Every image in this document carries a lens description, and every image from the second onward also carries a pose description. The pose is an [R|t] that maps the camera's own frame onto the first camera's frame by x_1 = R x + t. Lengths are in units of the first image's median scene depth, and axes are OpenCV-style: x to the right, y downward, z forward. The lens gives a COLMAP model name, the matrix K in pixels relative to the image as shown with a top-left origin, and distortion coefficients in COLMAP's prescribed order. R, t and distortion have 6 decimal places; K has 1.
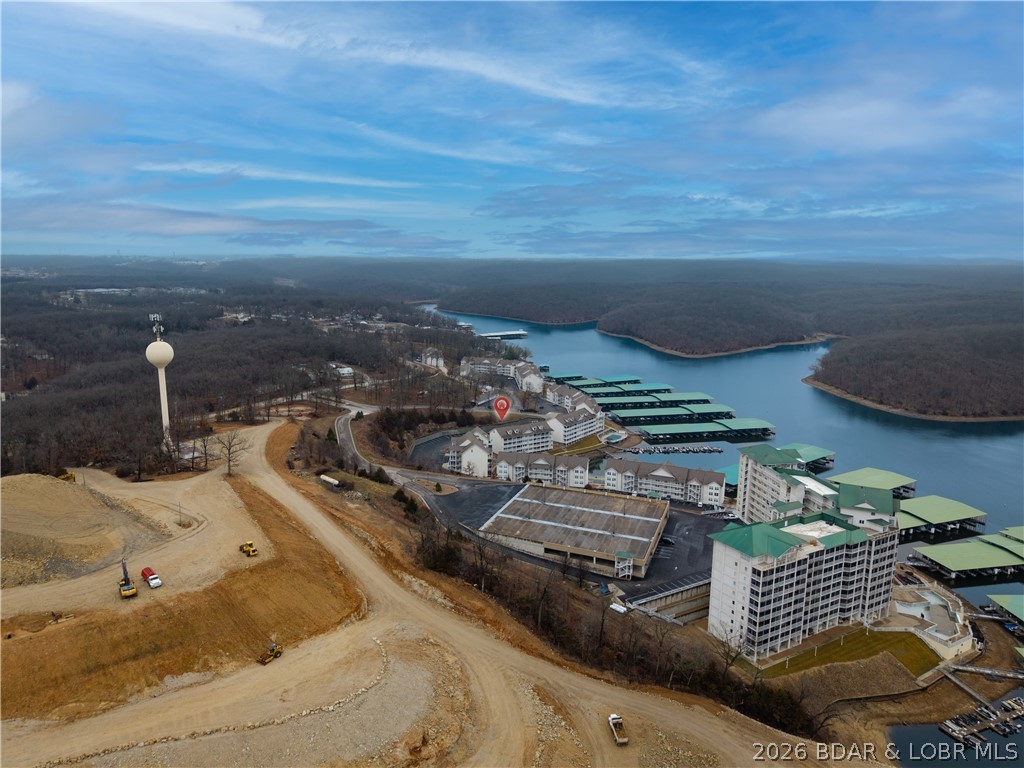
lens RADIAL K [[688.3, 0, 515.3], [0, 688.3, 371.2], [0, 0, 1]] dist [0.084353, -0.129143]
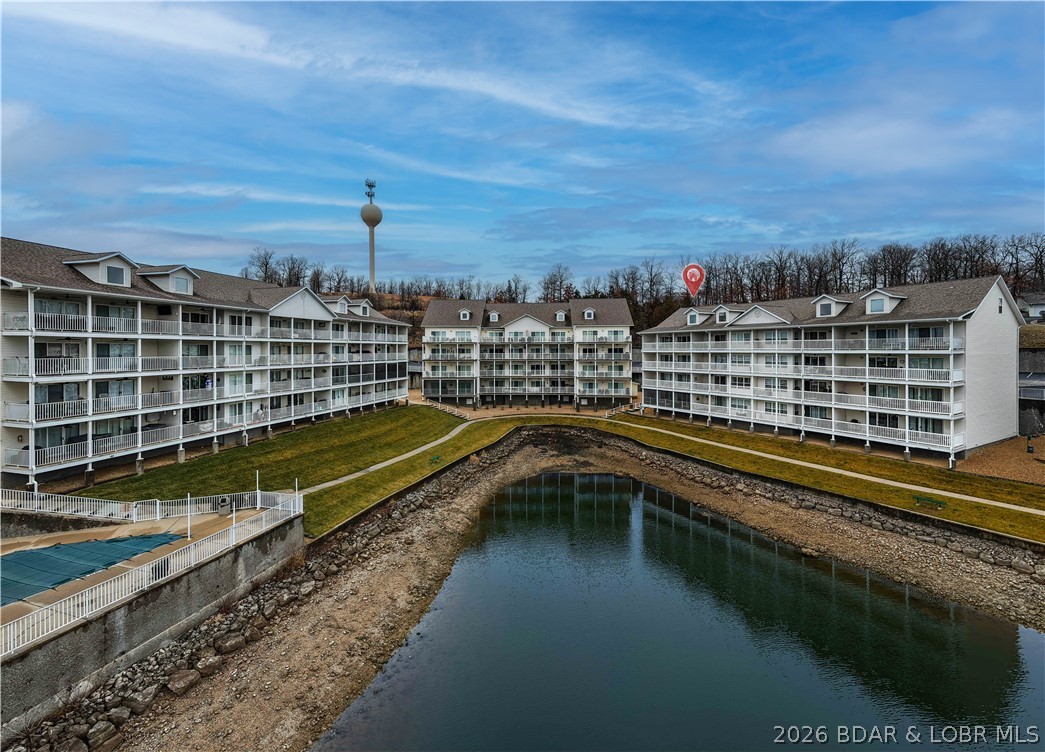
lens RADIAL K [[439.3, 0, 522.5], [0, 439.3, 347.7], [0, 0, 1]] dist [0.000950, 0.000231]
pose [[-0.061081, -0.011437, -0.998067, 0.142806], [-0.167042, 0.985949, -0.001075, 0.102751], [0.984056, 0.166653, -0.062133, 0.894600]]
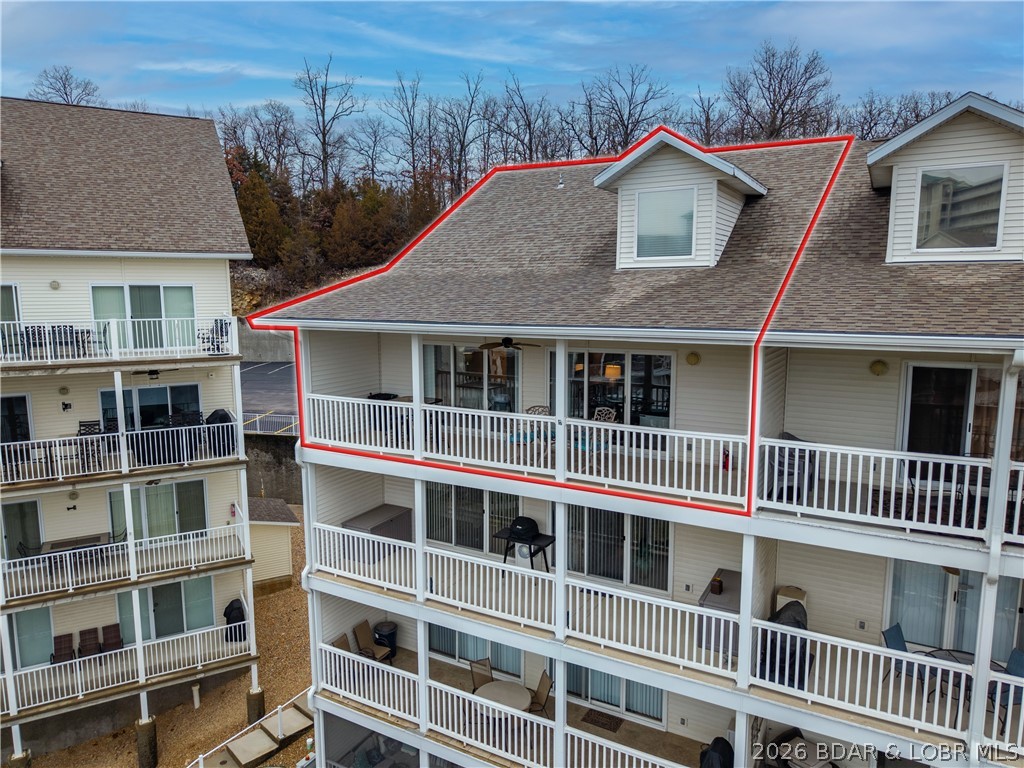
lens RADIAL K [[685.3, 0, 510.7], [0, 685.3, 387.3], [0, 0, 1]] dist [0.009229, -0.002681]
pose [[0.467542, 0.113058, -0.876711, 0.017616], [-0.141657, 0.988552, 0.051937, 0.090234], [0.872547, 0.099910, 0.478205, 0.919677]]
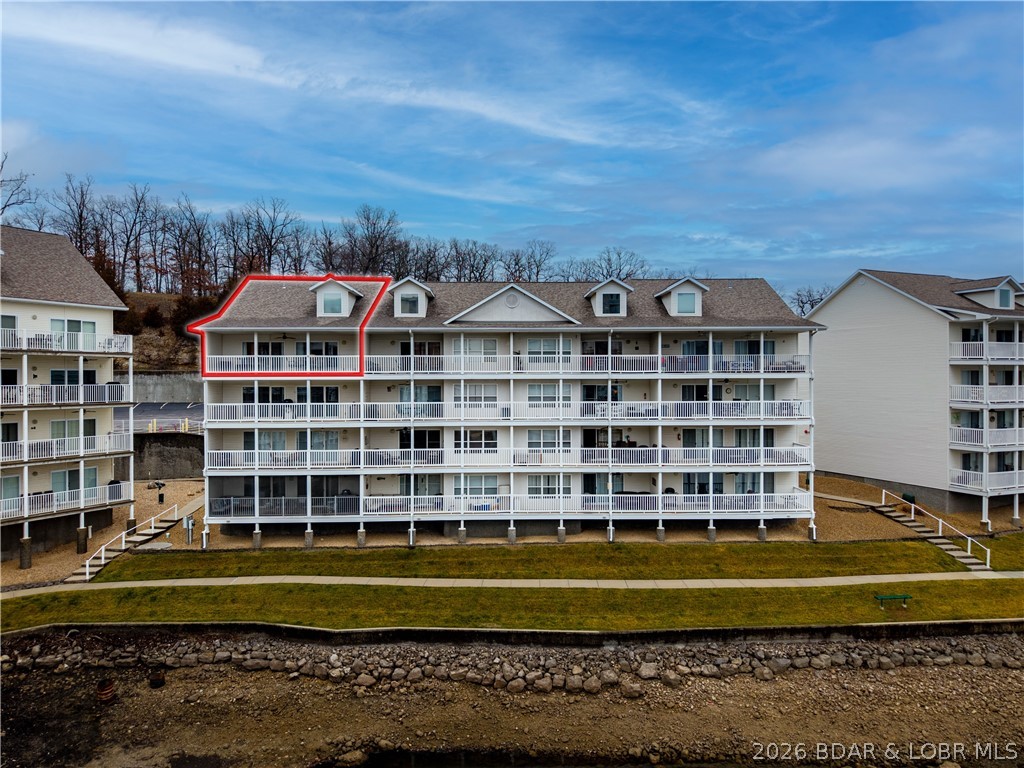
lens RADIAL K [[685.3, 0, 510.7], [0, 685.3, 387.3], [0, 0, 1]] dist [0.009229, -0.002681]
pose [[0.855580, -0.007009, -0.517624, 0.066458], [-0.075439, 0.987546, -0.138065, 0.107381], [0.512145, 0.157174, 0.844395, 0.871004]]
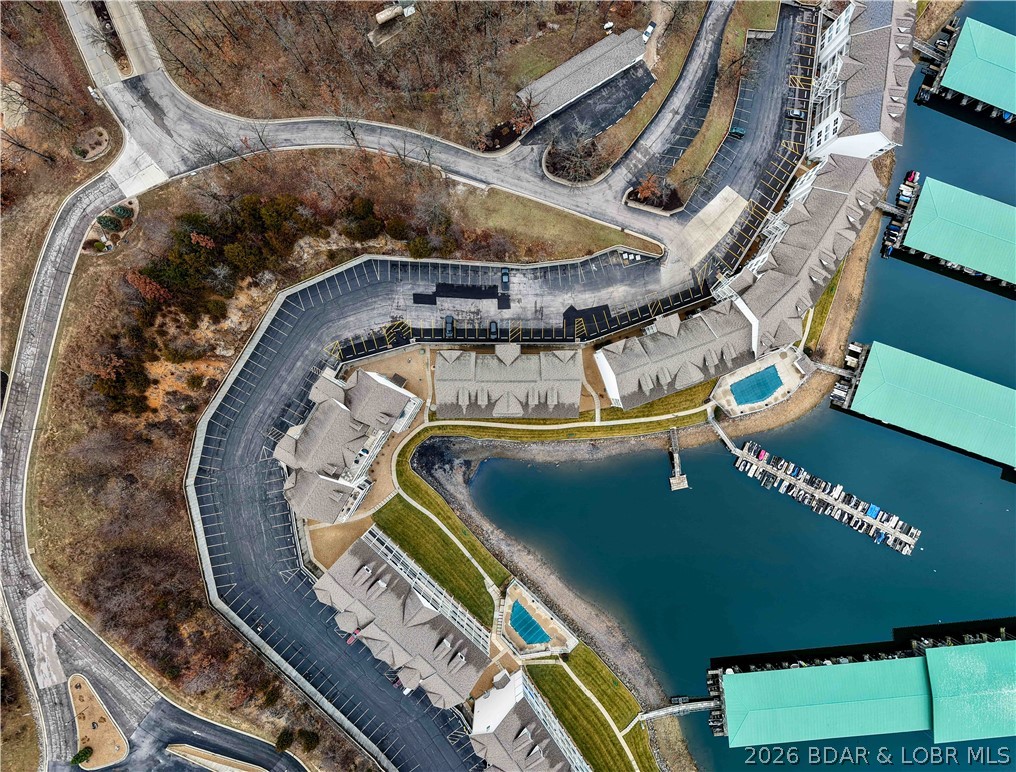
lens RADIAL K [[420.1, 0, 510.1], [0, 420.1, 385.9], [0, 0, 1]] dist [-0.001634, -0.000257]
pose [[0.842061, 0.539380, 0.001687, 0.009959], [-0.097189, 0.148651, 0.984102, -0.159662], [0.530554, -0.828838, 0.177595, 0.919053]]
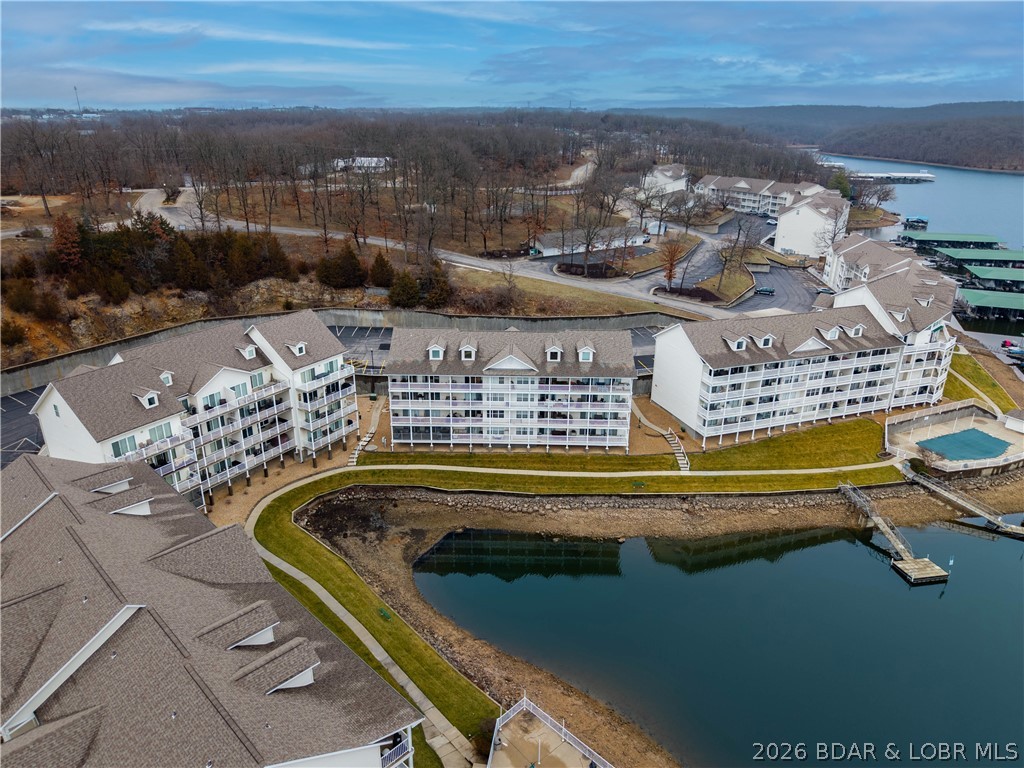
lens RADIAL K [[688.3, 0, 515.3], [0, 688.3, 371.2], [0, 0, 1]] dist [0.084353, -0.129143]
pose [[0.835286, 0.191036, -0.515561, 0.139492], [-0.095708, 0.973901, 0.205807, 0.037853], [0.541422, -0.122564, 0.831769, 0.756172]]
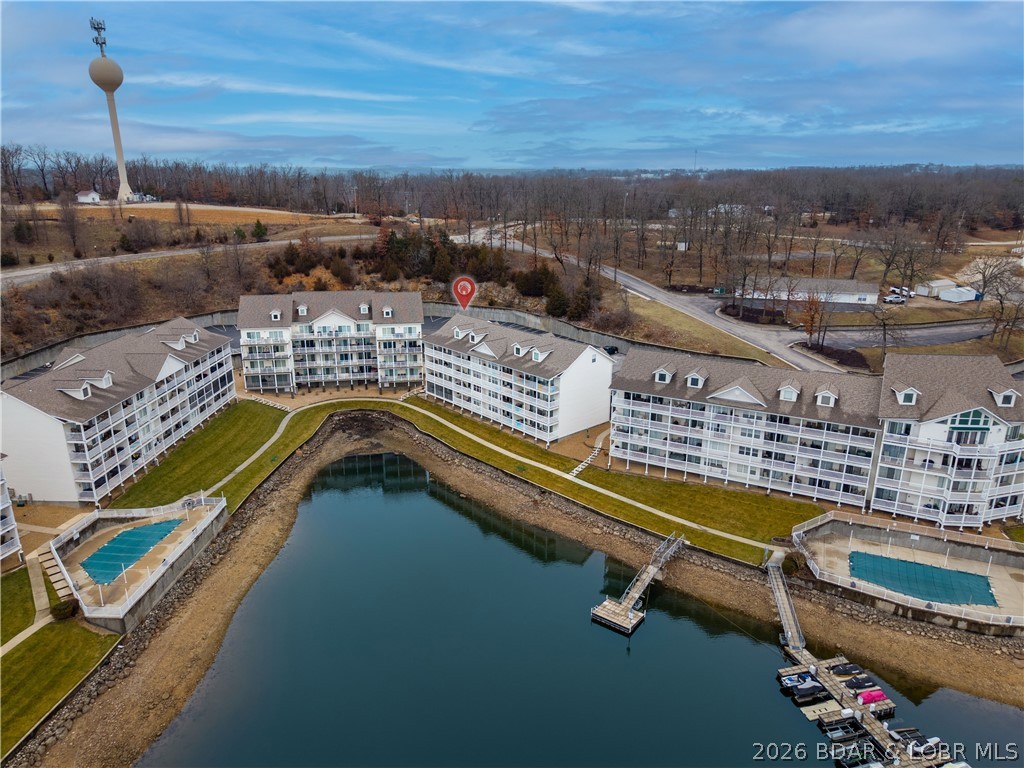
lens RADIAL K [[680.7, 0, 515.7], [0, 680.7, 381.7], [0, 0, 1]] dist [0.052541, -0.078702]
pose [[0.165897, 0.281995, -0.944964, 0.294930], [-0.171081, 0.951942, 0.254042, 0.021356], [0.971190, 0.119521, 0.206168, 0.904258]]
